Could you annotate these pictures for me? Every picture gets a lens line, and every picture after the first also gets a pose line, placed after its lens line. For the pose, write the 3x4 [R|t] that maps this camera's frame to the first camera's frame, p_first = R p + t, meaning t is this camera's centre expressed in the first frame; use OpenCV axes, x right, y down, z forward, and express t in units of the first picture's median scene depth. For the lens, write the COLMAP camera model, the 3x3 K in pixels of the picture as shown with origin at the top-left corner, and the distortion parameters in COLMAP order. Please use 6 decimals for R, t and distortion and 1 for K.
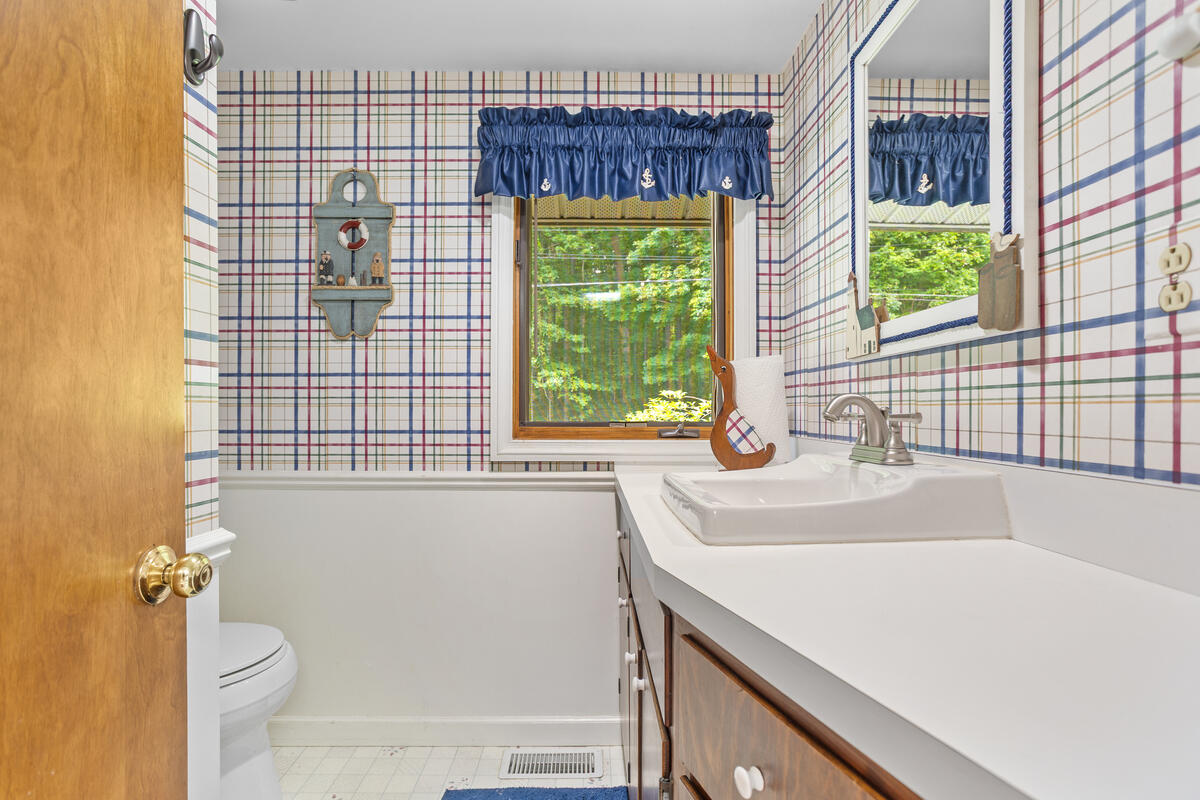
lens RADIAL K [[596.4, 0, 600.0], [0, 596.4, 400.0], [0, 0, 1]] dist [-0.000554, 0.000020]
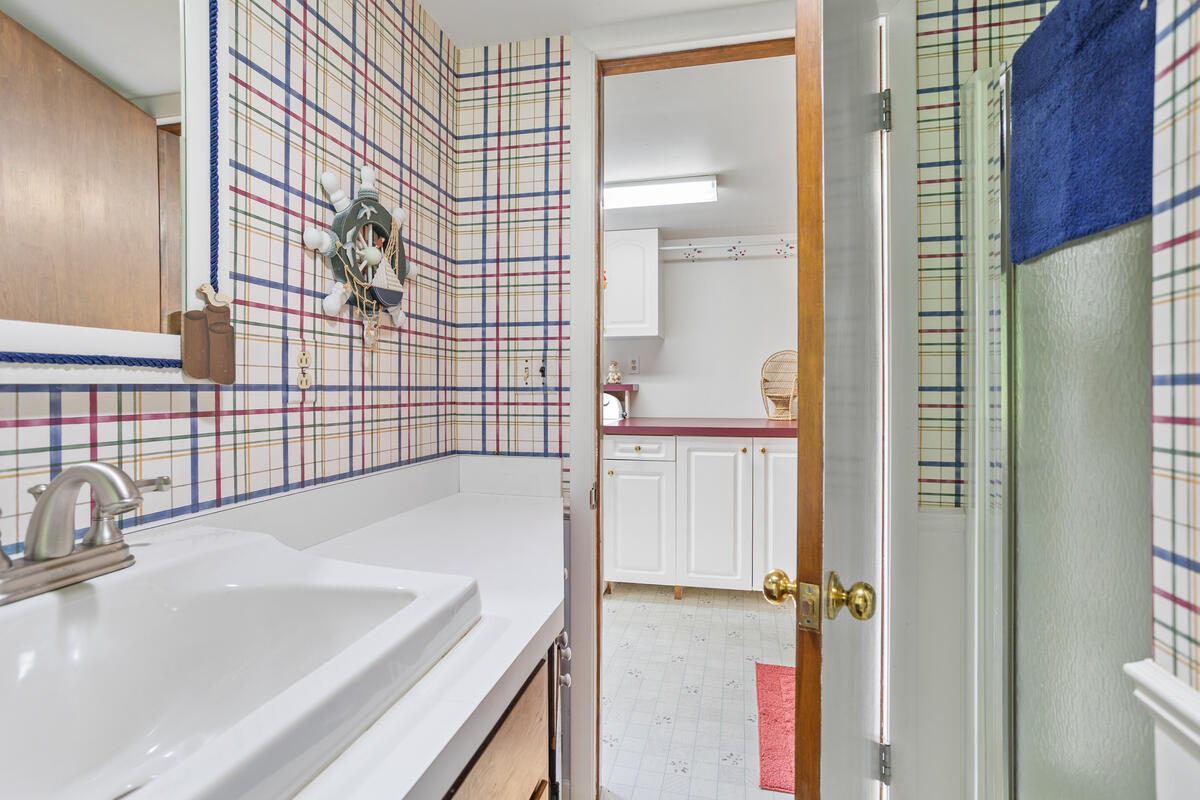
lens RADIAL K [[596.4, 0, 600.0], [0, 596.4, 400.0], [0, 0, 1]] dist [-0.000554, 0.000020]
pose [[-0.954734, 0.133997, 0.265569, -0.246626], [0.131275, 0.990949, -0.028058, 0.035416], [-0.266925, 0.008075, -0.963684, 1.858426]]
